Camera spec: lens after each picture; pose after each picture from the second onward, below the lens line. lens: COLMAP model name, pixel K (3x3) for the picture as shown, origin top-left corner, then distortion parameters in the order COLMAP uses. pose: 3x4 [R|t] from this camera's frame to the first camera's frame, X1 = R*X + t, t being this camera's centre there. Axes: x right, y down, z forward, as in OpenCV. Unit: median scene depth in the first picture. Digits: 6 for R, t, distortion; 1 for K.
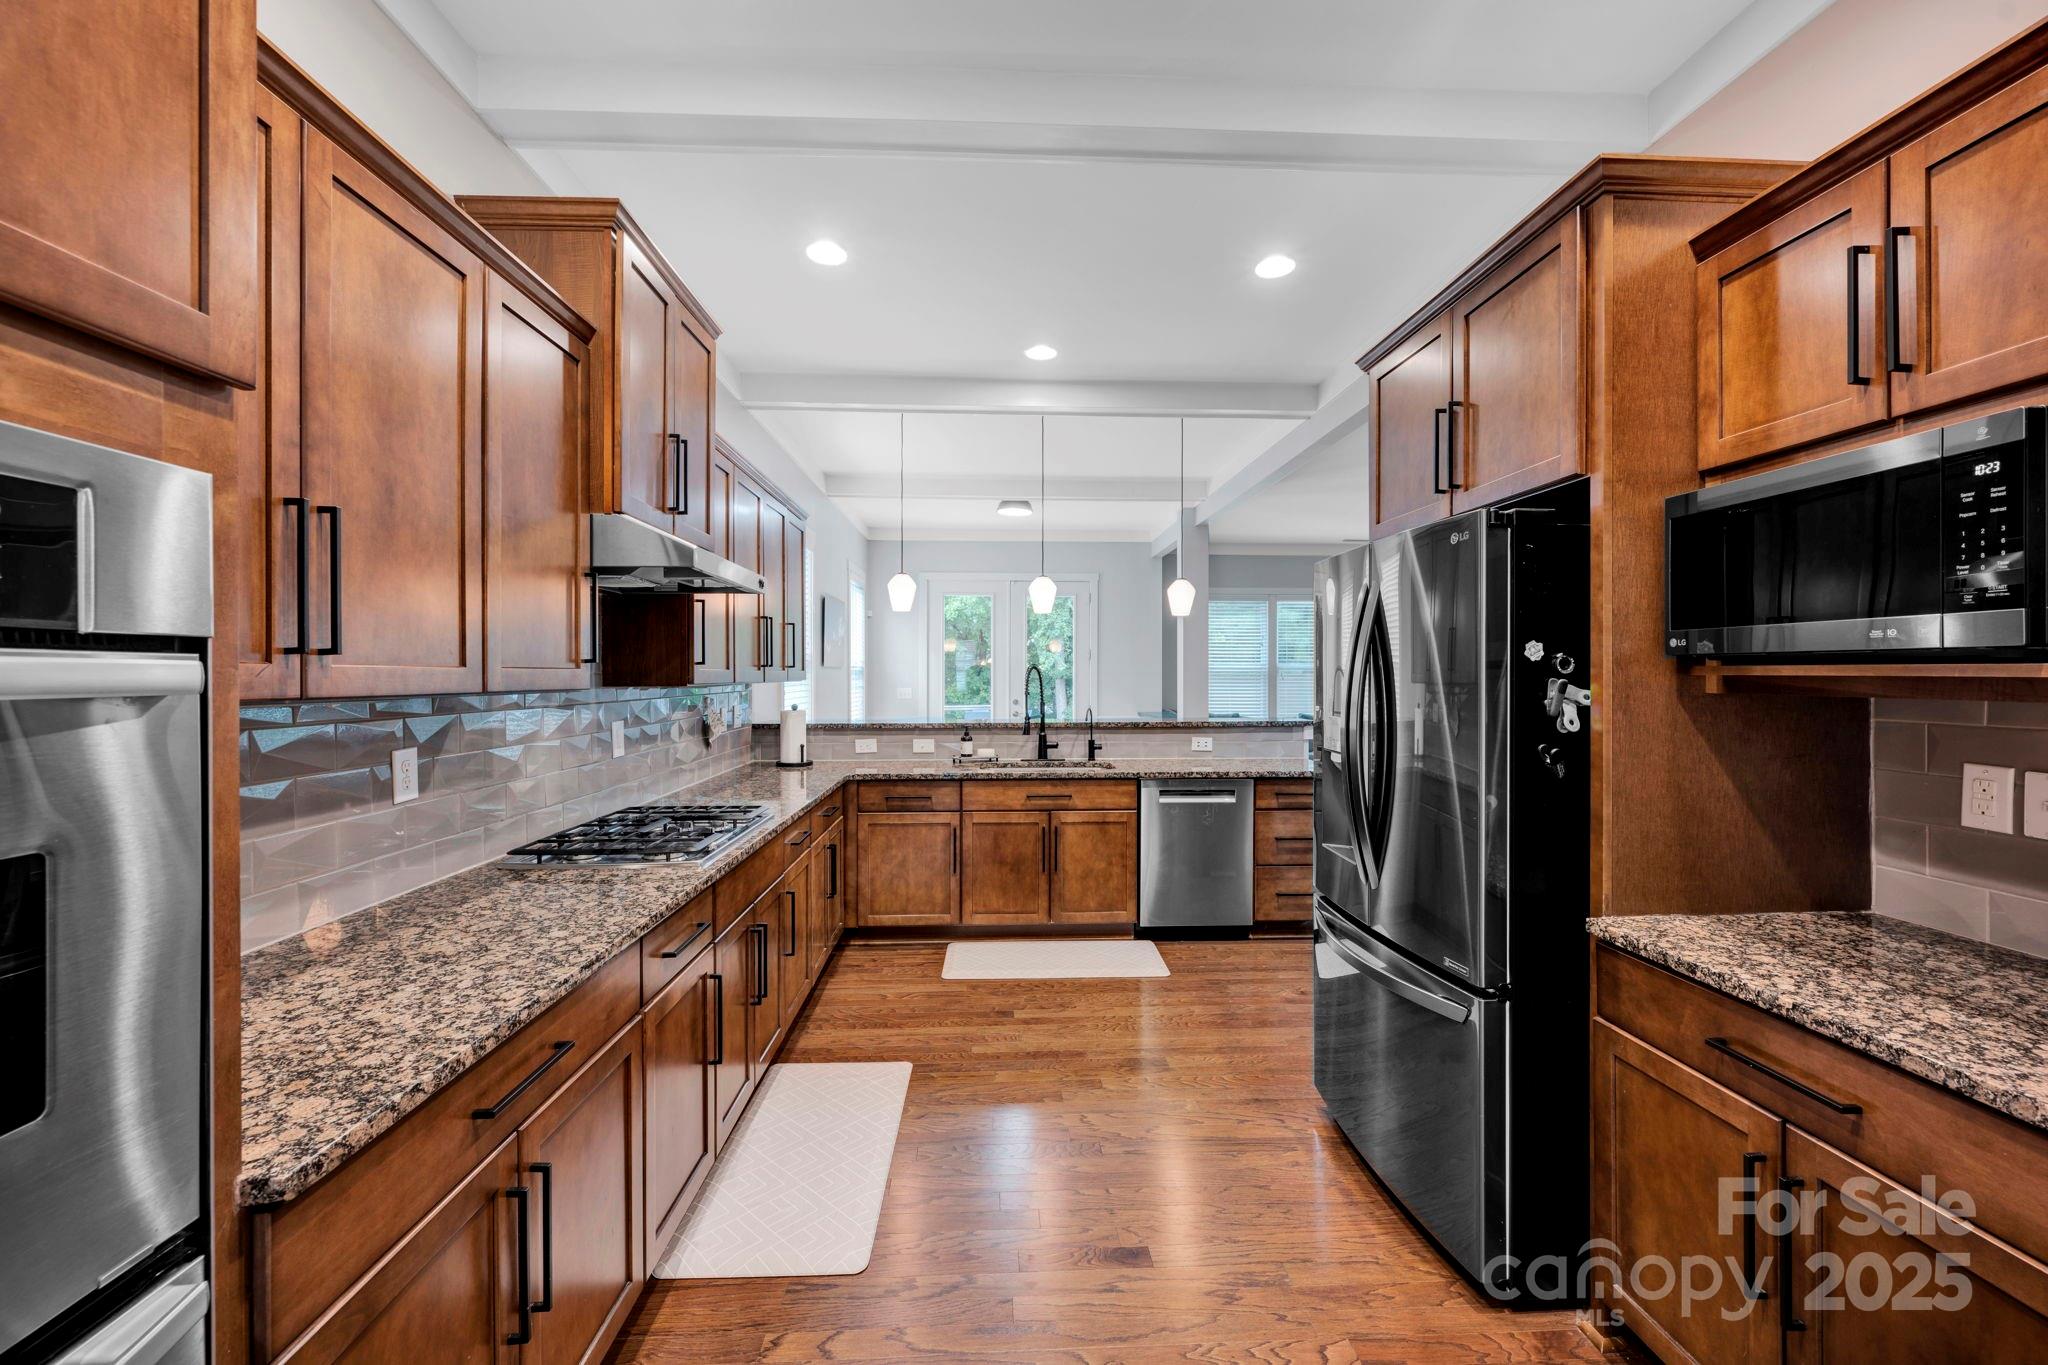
lens RADIAL K [[822.9, 0, 1022.4], [0, 822.9, 675.4], [0, 0, 1]] dist [-0.008820, 0.000243]
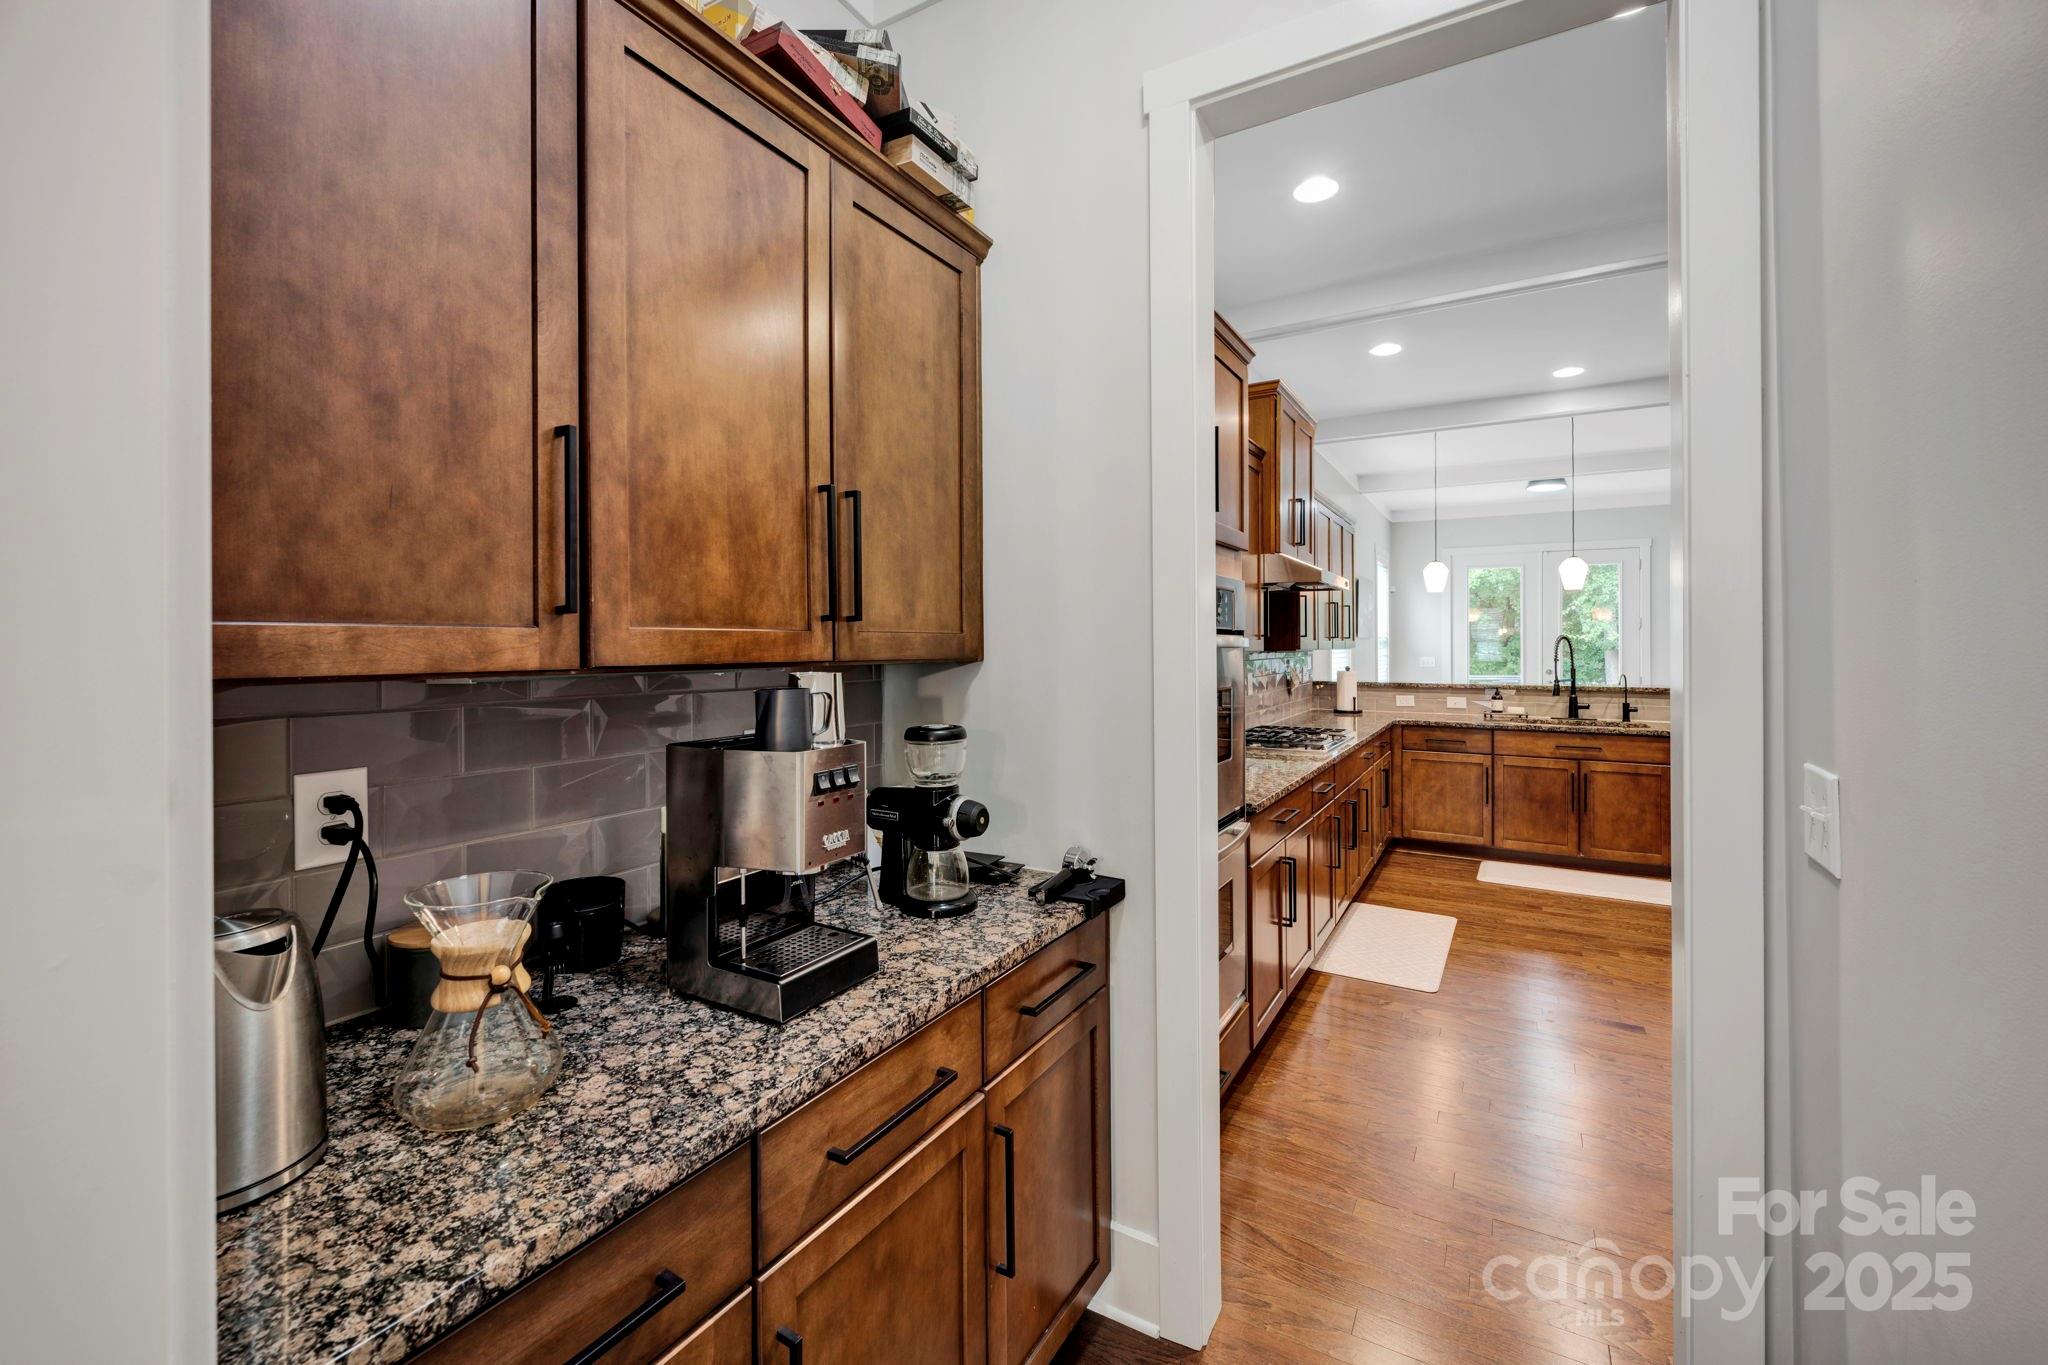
lens RADIAL K [[822.9, 0, 1026.8], [0, 822.9, 636.7], [0, 0, 1]] dist [-0.008820, 0.000243]
pose [[0.836479, -0.004183, -0.547984, 0.015636], [-0.001566, 0.999949, -0.010024, 0.001743], [0.547997, 0.009243, 0.836429, -0.411035]]
